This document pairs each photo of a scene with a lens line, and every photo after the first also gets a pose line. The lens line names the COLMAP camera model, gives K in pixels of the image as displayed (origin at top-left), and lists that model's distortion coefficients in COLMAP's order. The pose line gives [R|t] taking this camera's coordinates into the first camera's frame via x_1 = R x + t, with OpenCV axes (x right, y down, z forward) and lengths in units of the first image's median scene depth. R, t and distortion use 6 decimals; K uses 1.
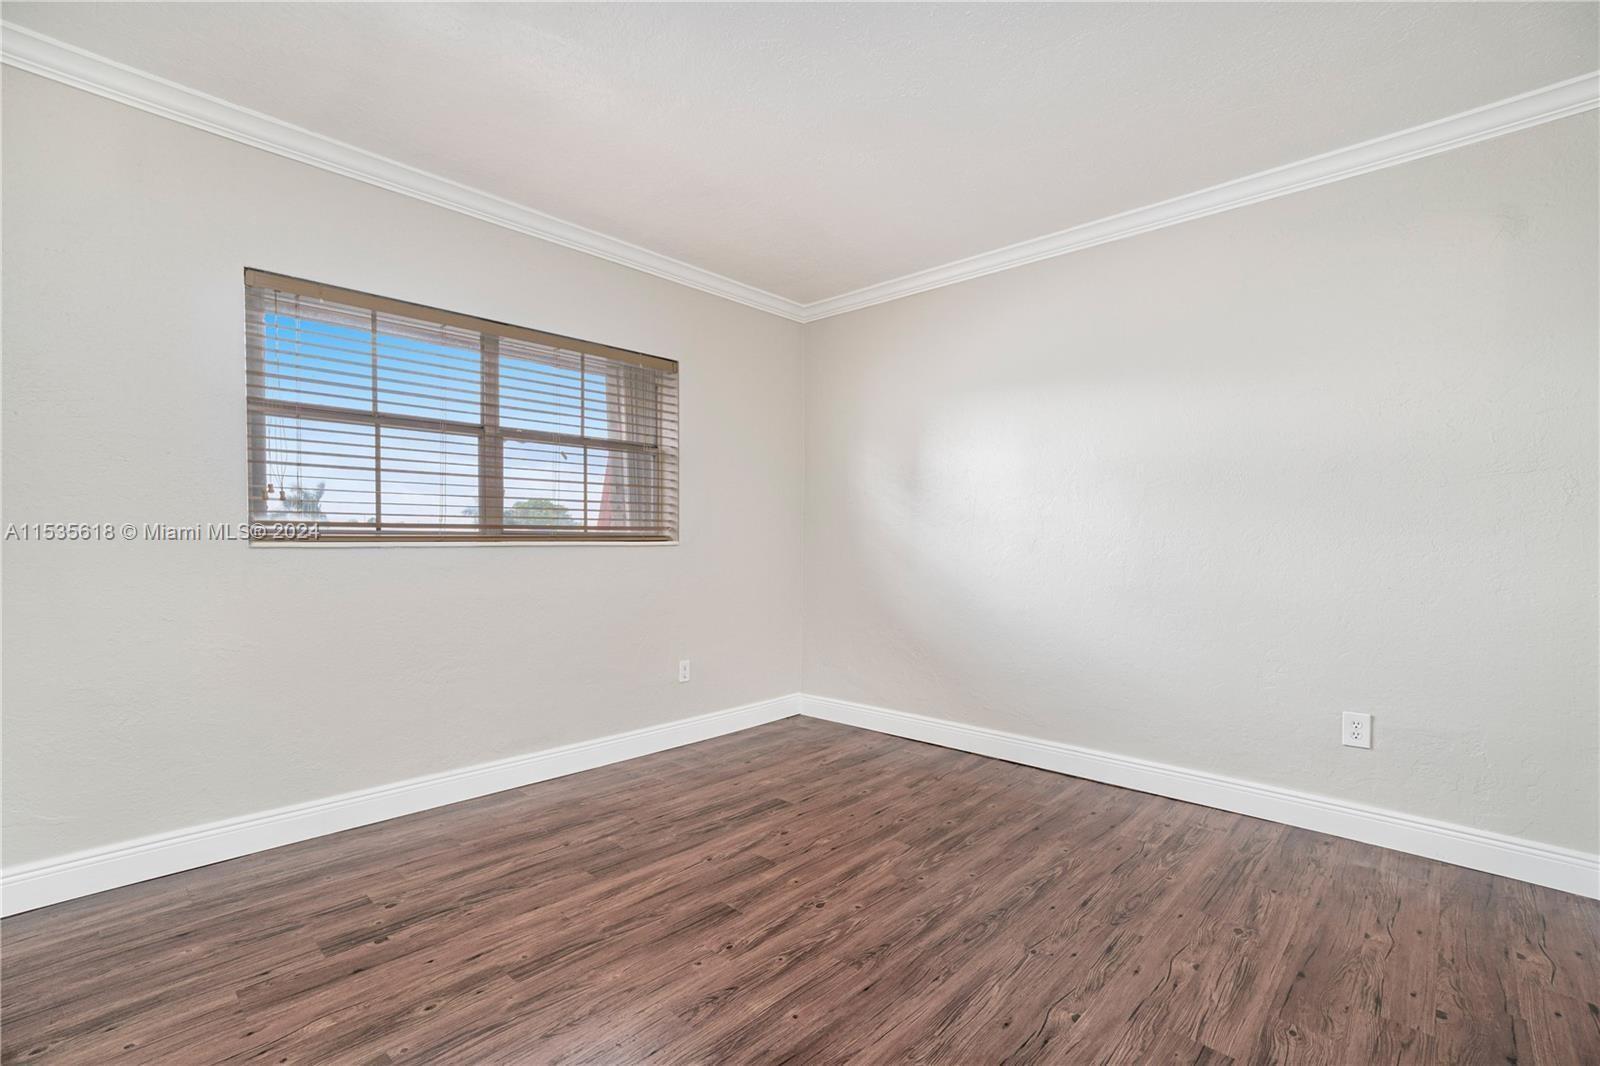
lens RADIAL K [[711.4, 0, 778.7], [0, 711.4, 514.4], [0, 0, 1]] dist [-0.038797, 0.000225]
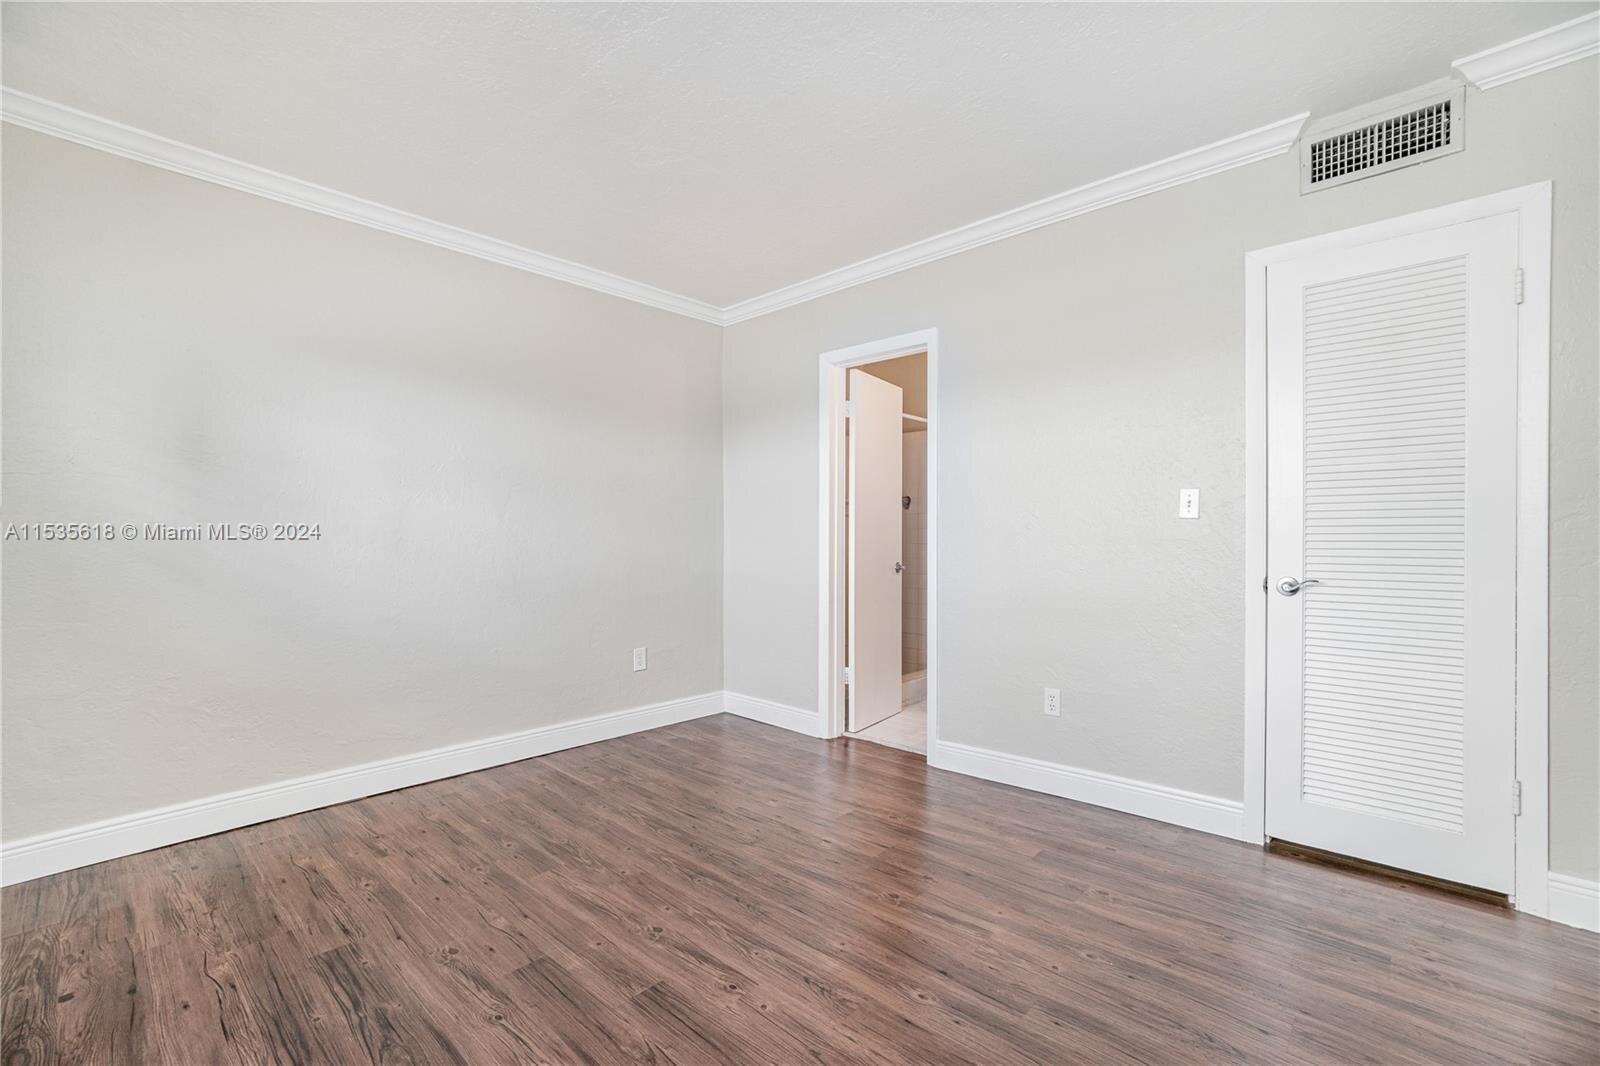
lens RADIAL K [[703.2, 0, 785.3], [0, 703.2, 524.3], [0, 0, 1]] dist [-0.039769, 0.016646]
pose [[-0.013724, 0.008785, 0.999867, -0.801448], [-0.030183, 0.999502, -0.009196, 0.018611], [-0.999450, -0.030305, -0.013452, 0.788595]]
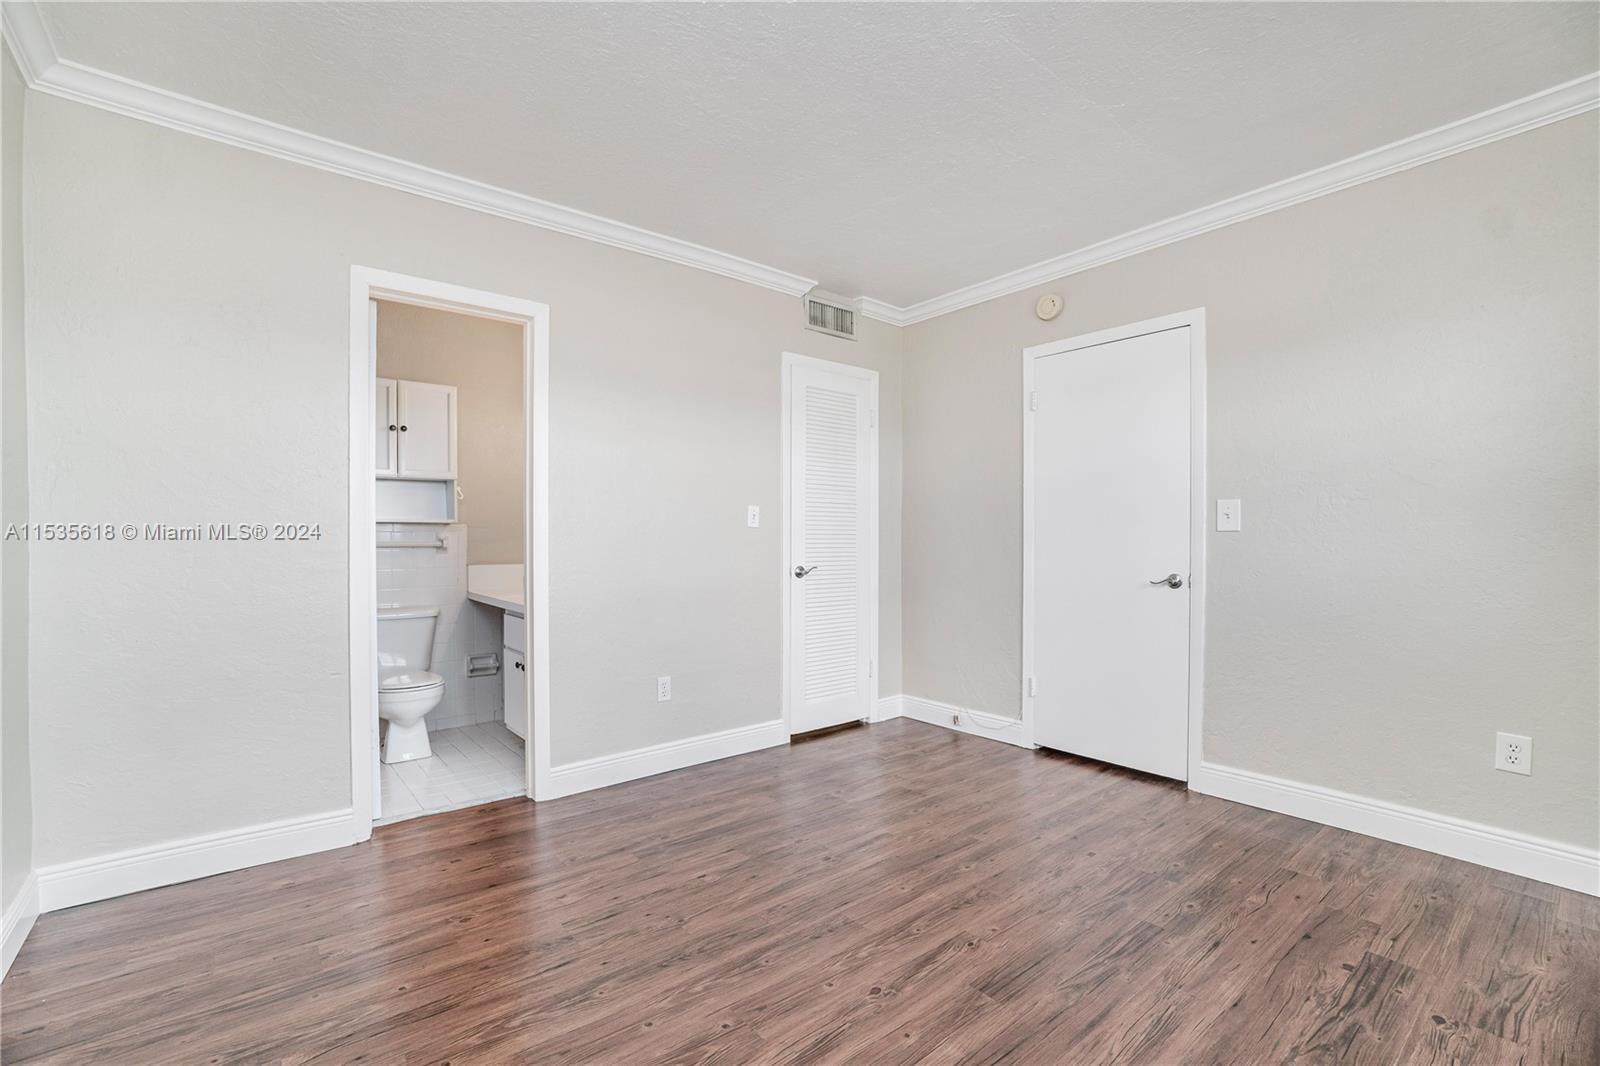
lens RADIAL K [[703.2, 0, 785.3], [0, 703.2, 524.3], [0, 0, 1]] dist [-0.039769, 0.016646]
pose [[-0.992389, -0.003801, 0.123080, 0.060820], [-0.010533, 0.998480, -0.054092, 0.057554], [-0.122687, -0.054977, -0.990921, 1.685506]]
